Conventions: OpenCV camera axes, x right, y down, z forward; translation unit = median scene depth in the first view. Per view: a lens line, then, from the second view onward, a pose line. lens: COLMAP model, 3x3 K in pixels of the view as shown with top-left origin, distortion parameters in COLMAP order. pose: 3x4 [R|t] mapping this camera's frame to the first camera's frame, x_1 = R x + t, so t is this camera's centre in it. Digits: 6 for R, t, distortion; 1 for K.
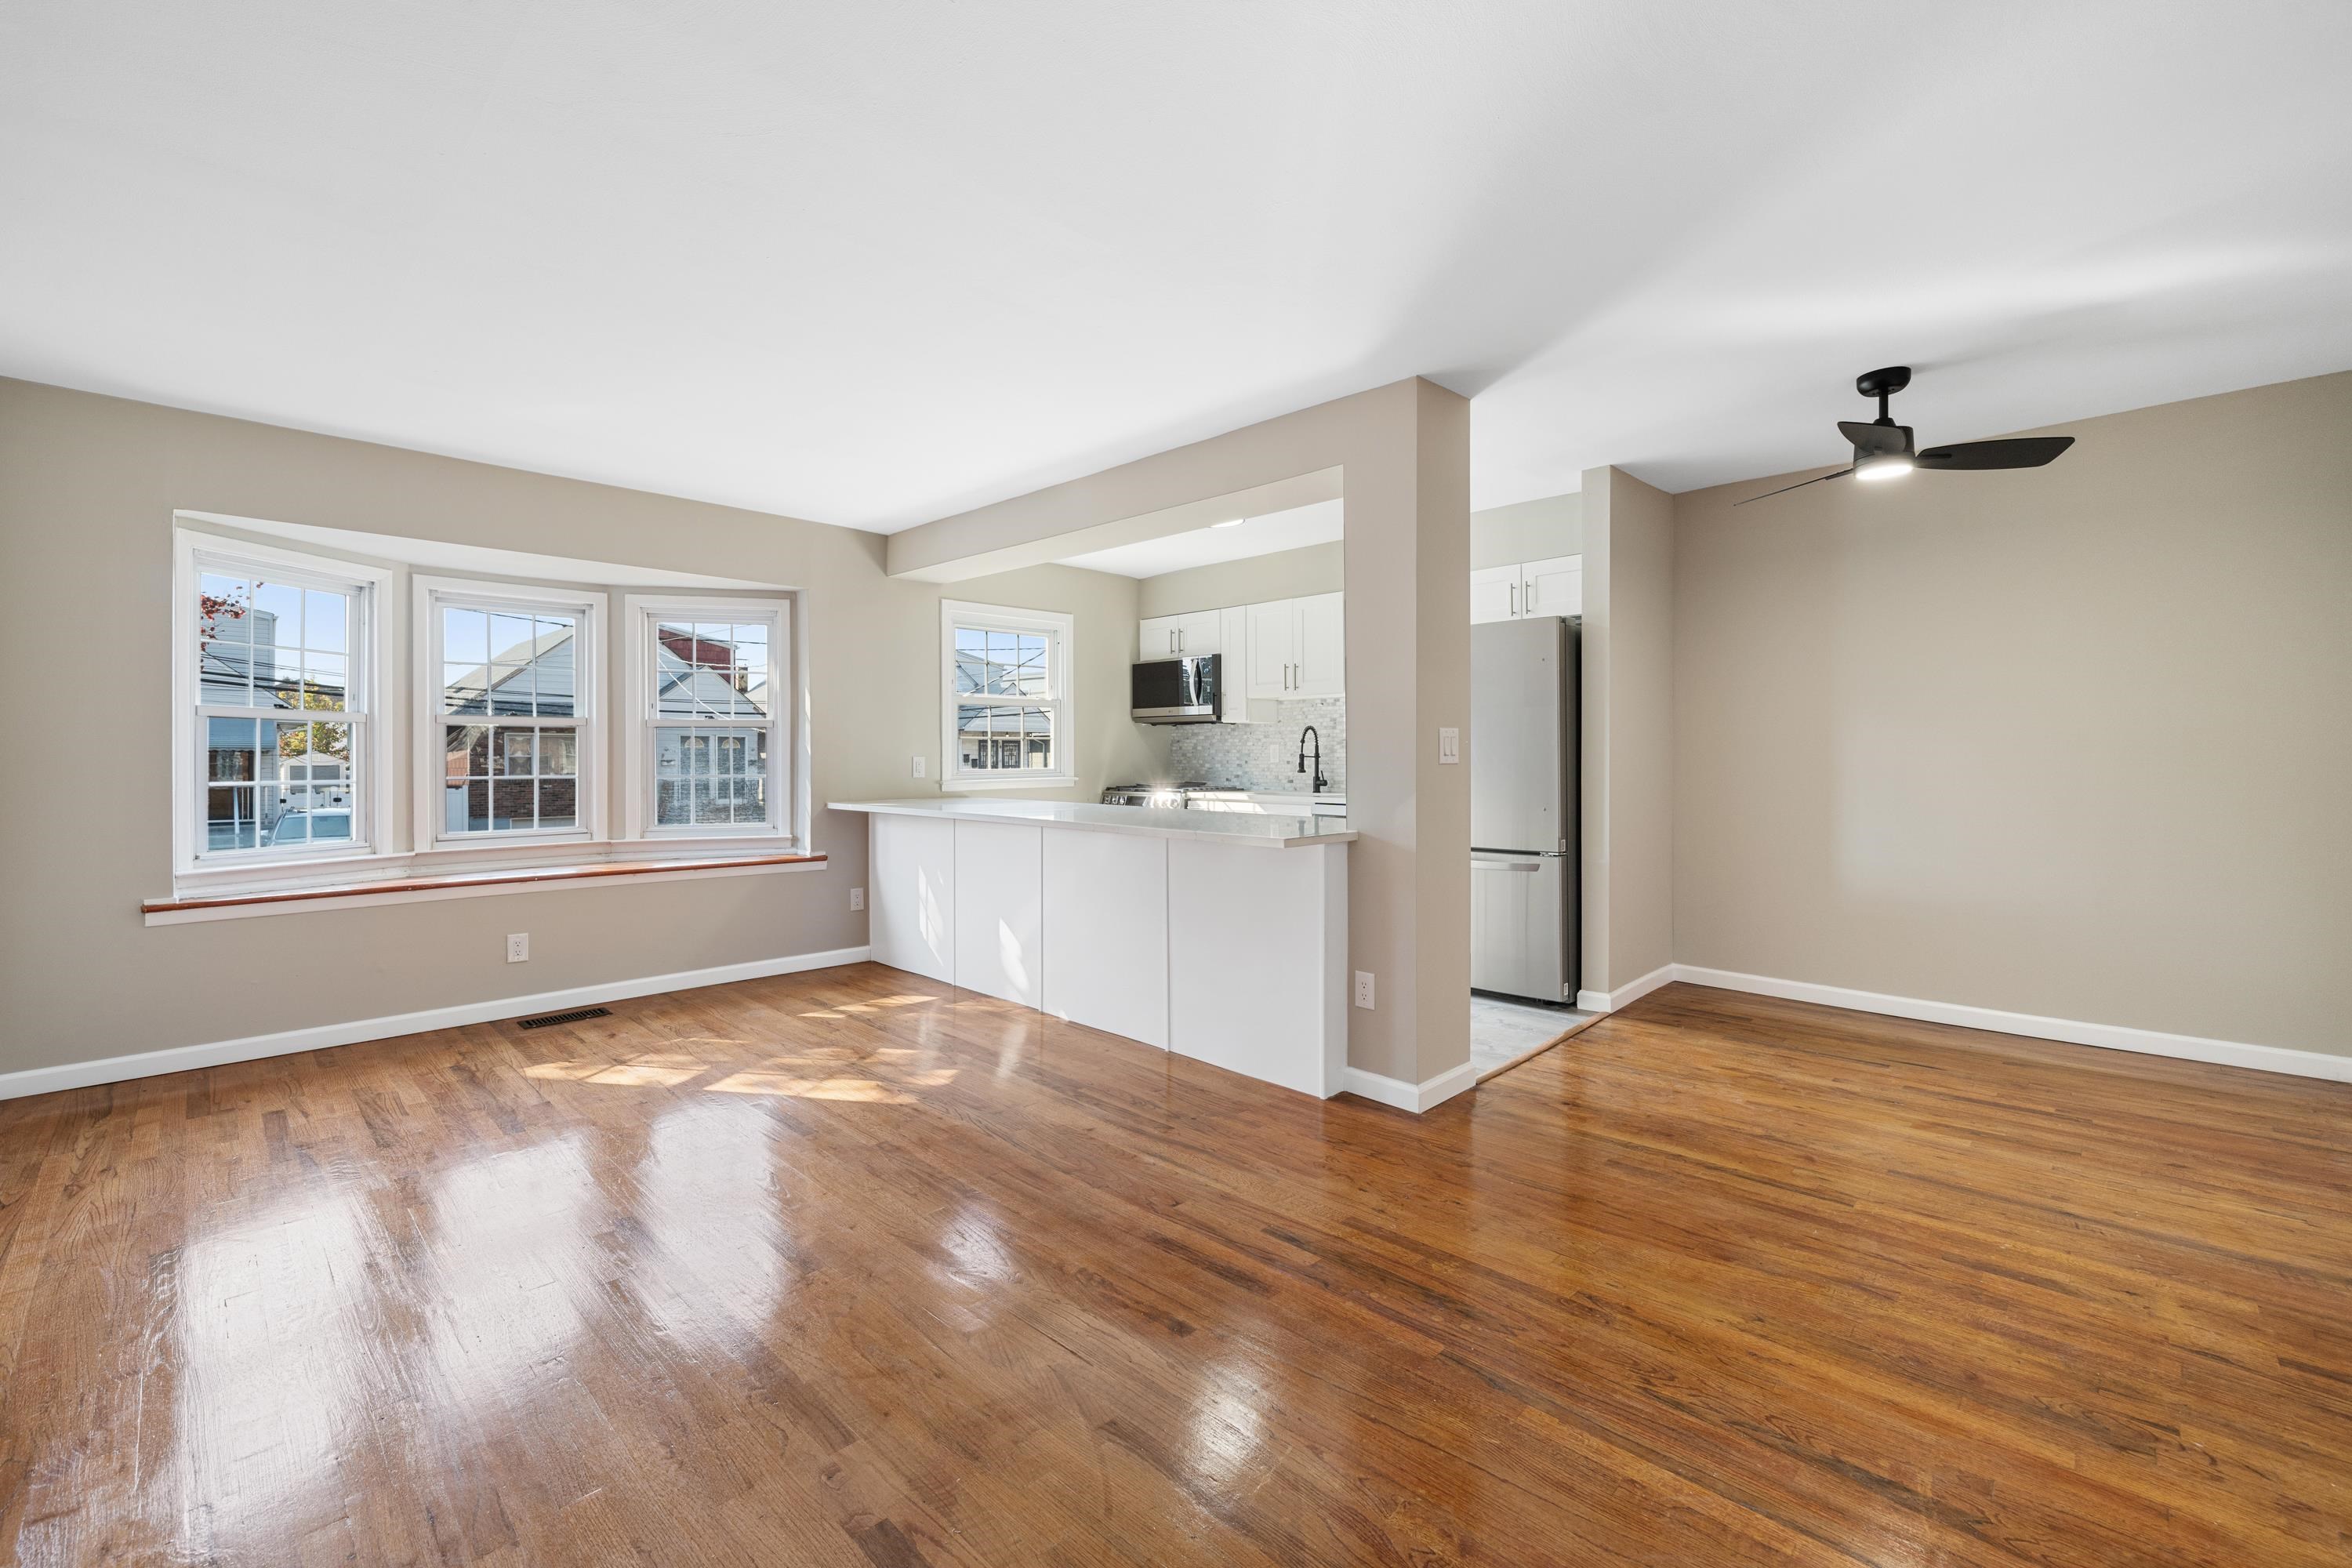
lens RADIAL K [[969.5, 0, 1175.8], [0, 969.5, 762.5], [0, 0, 1]] dist [-0.001279, -0.000186]
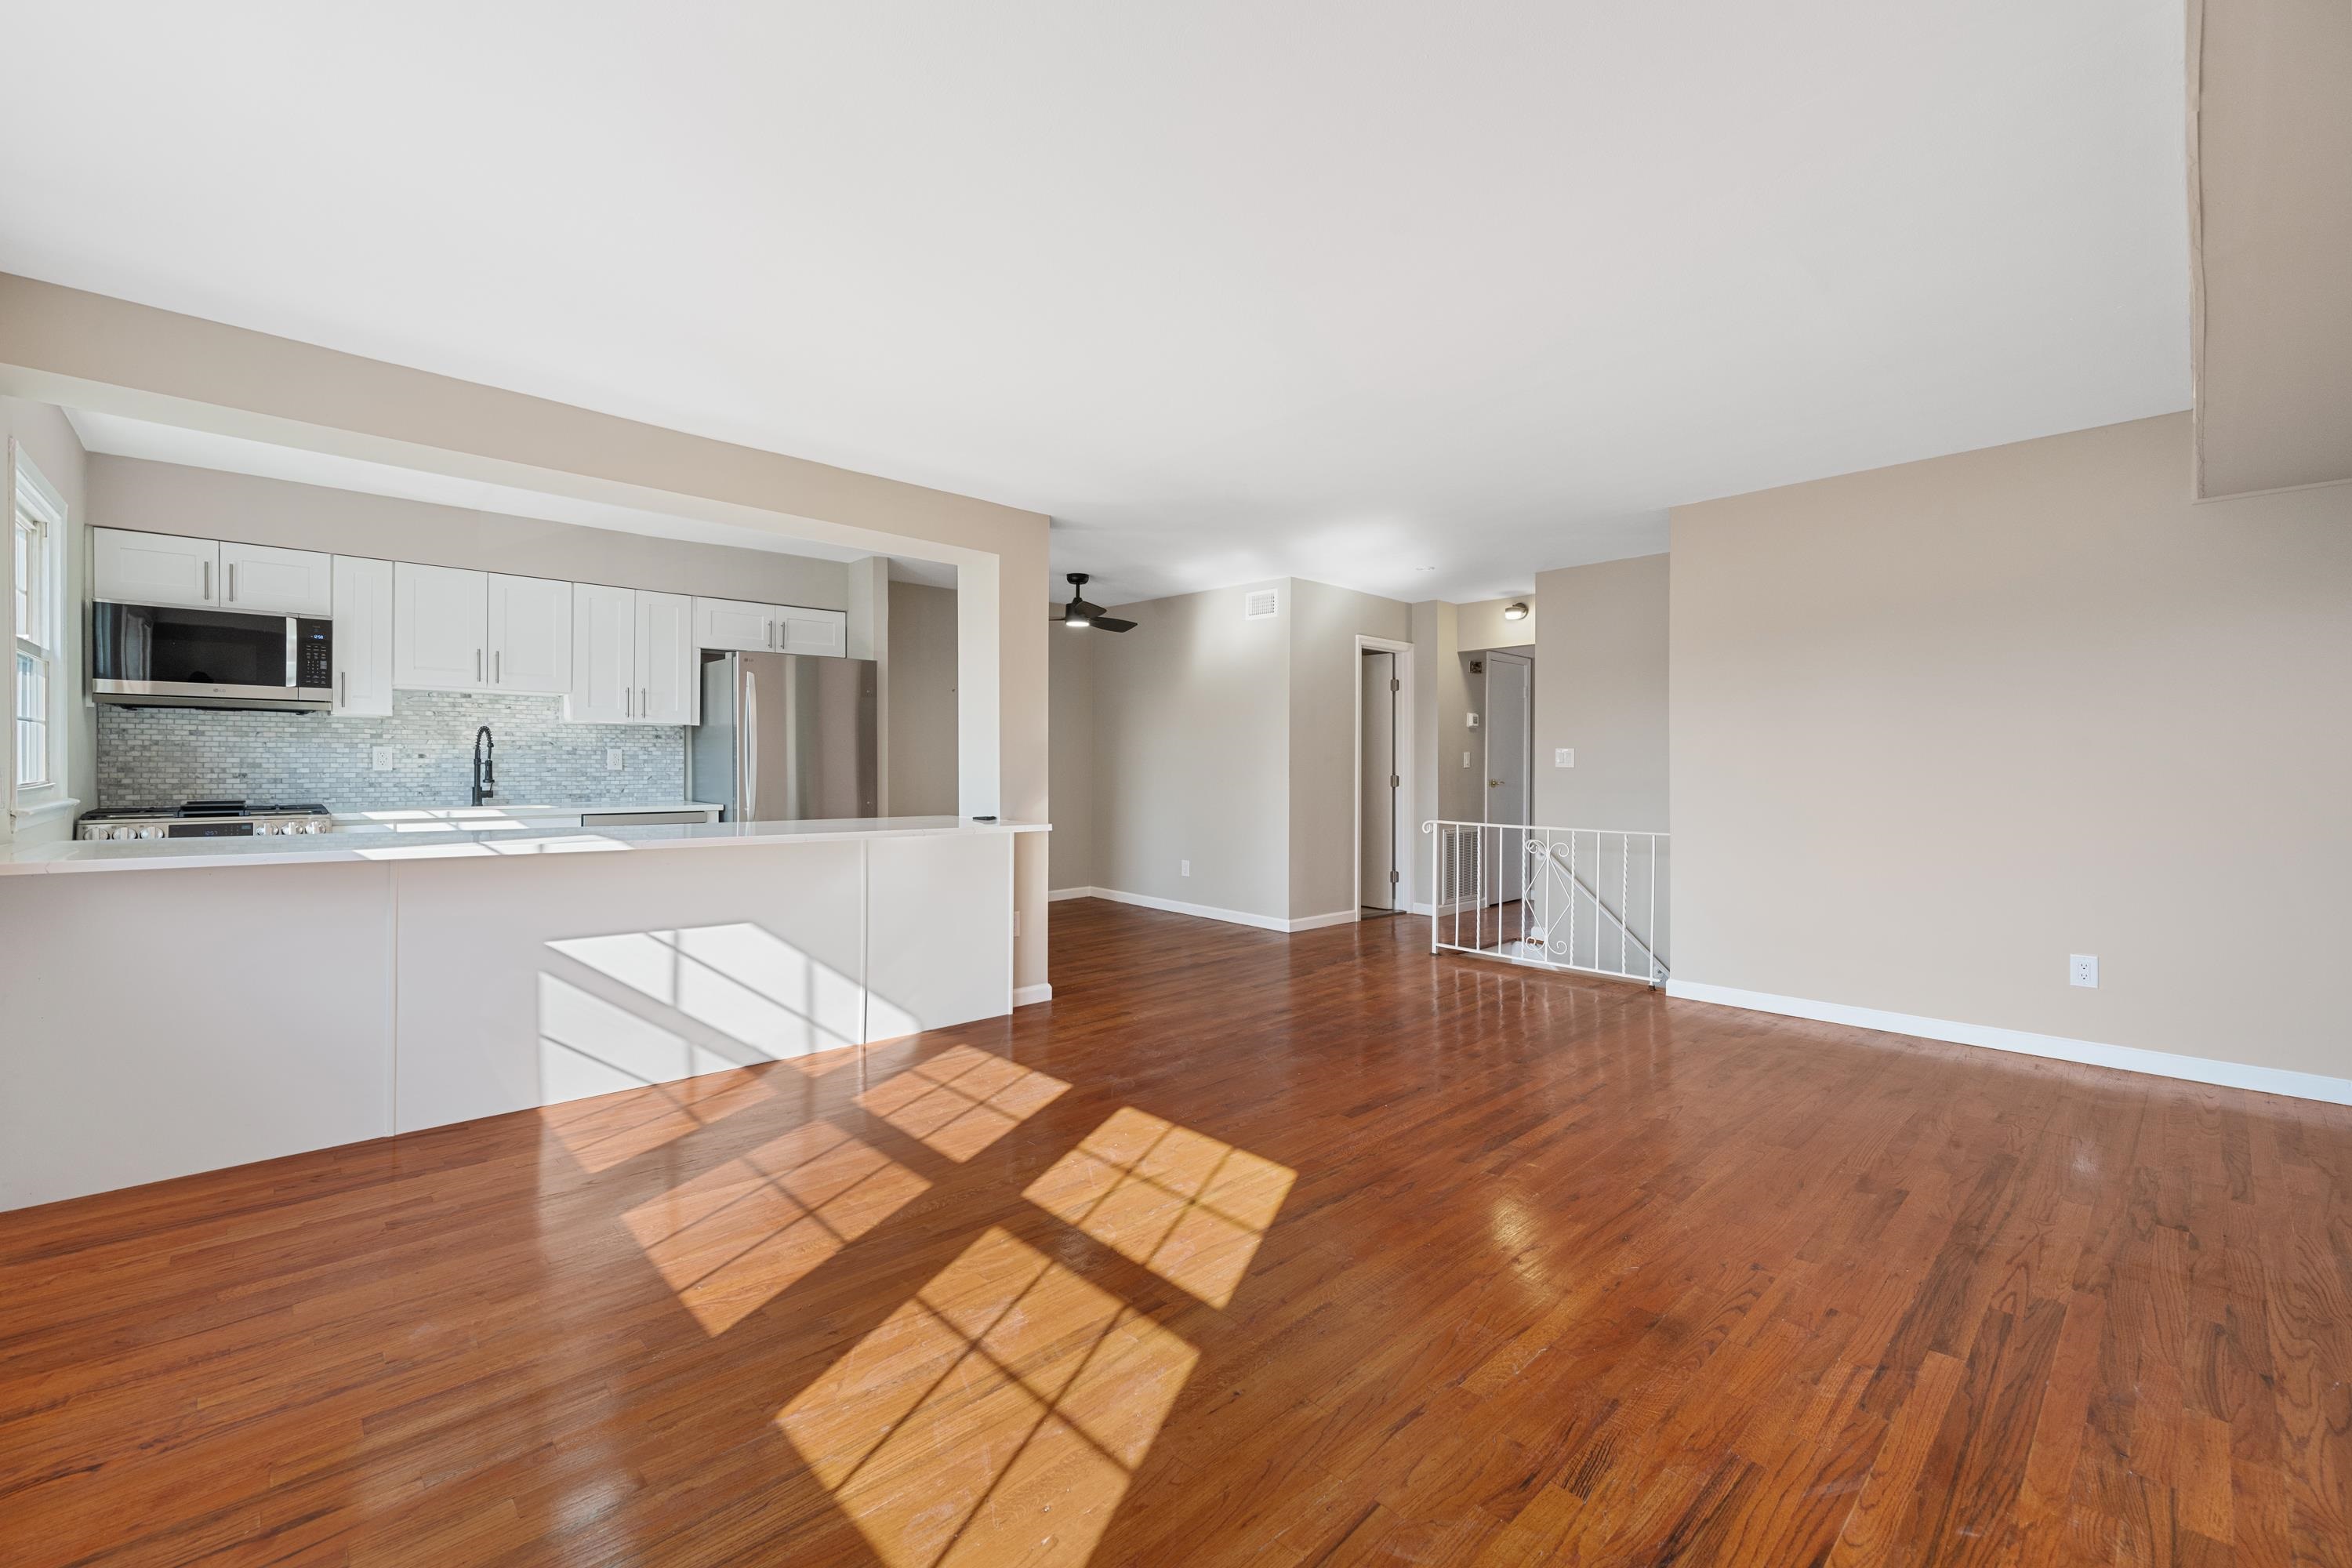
lens RADIAL K [[969.5, 0, 1168.5], [0, 969.5, 773.0], [0, 0, 1]] dist [-0.001279, -0.000186]
pose [[0.055867, -0.005449, 0.998423, -0.875670], [-0.003603, 0.999977, 0.005659, -0.005929], [-0.998432, -0.003913, 0.055846, 0.495823]]
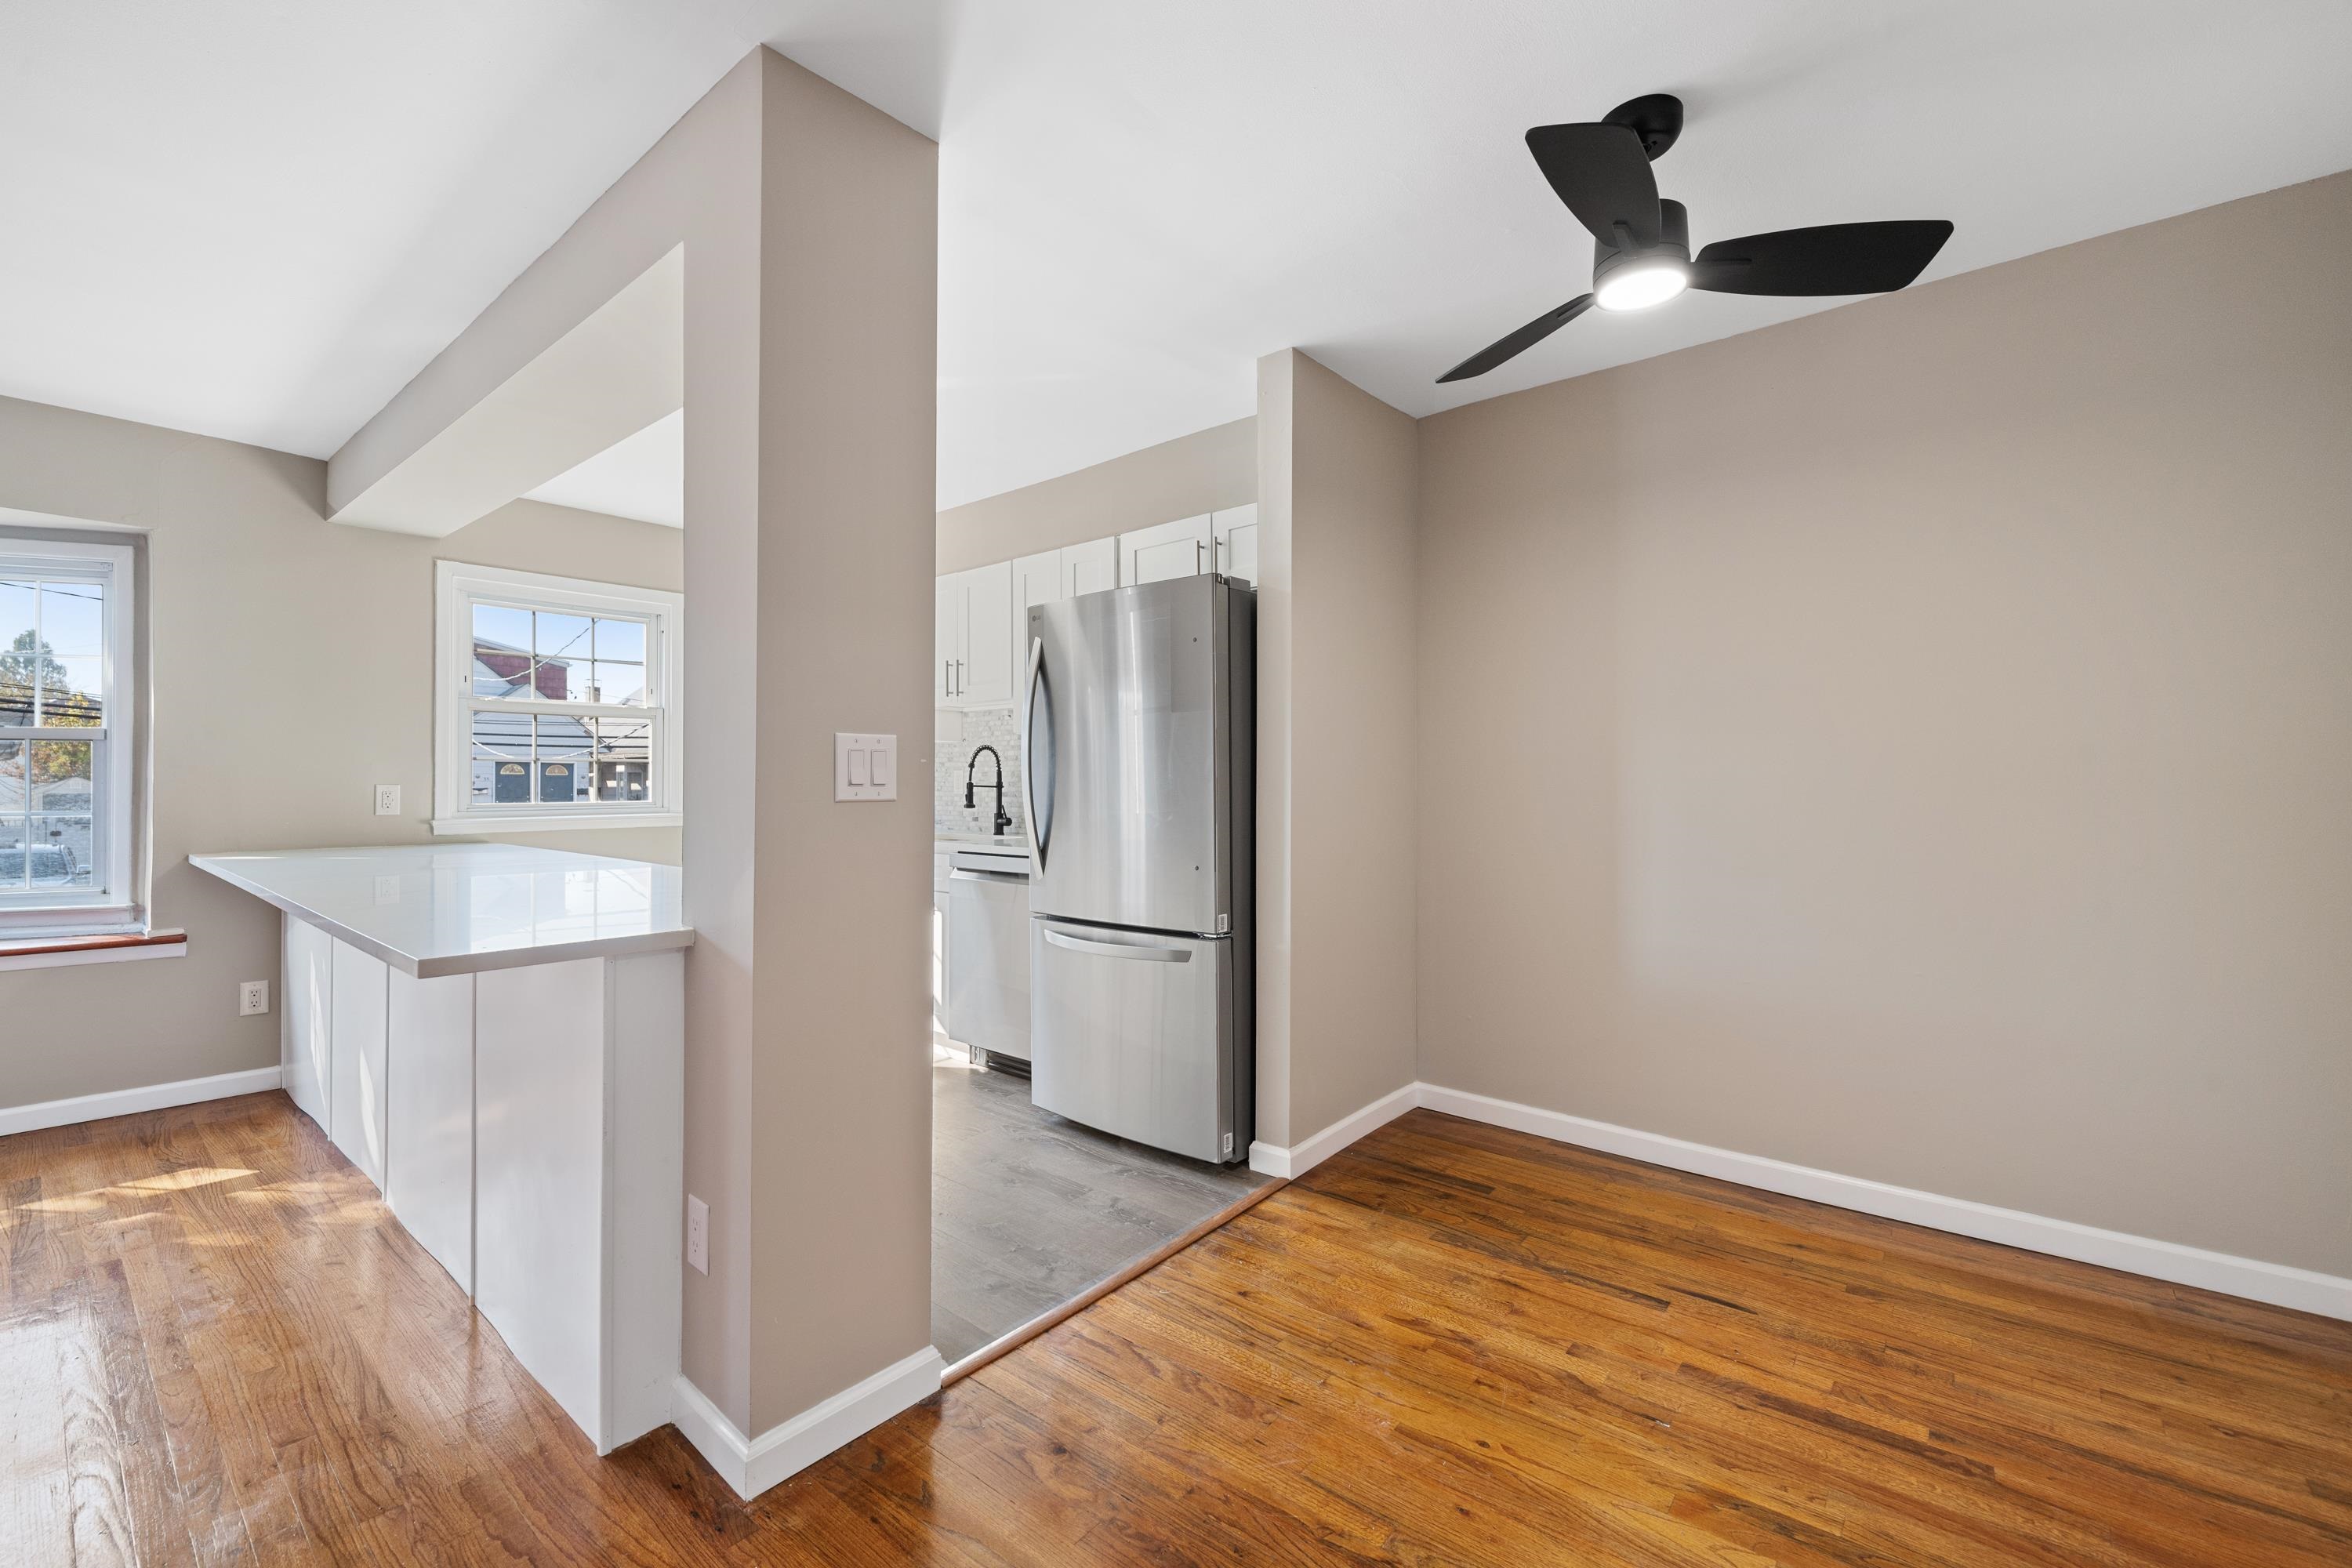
lens RADIAL K [[969.5, 0, 1179.1], [0, 969.5, 780.8], [0, 0, 1]] dist [-0.001279, -0.000186]
pose [[0.996013, 0.003553, 0.089142, 0.293456], [-0.002531, 0.999930, -0.011577, -0.002873], [-0.089177, 0.011305, 0.995952, 0.328657]]
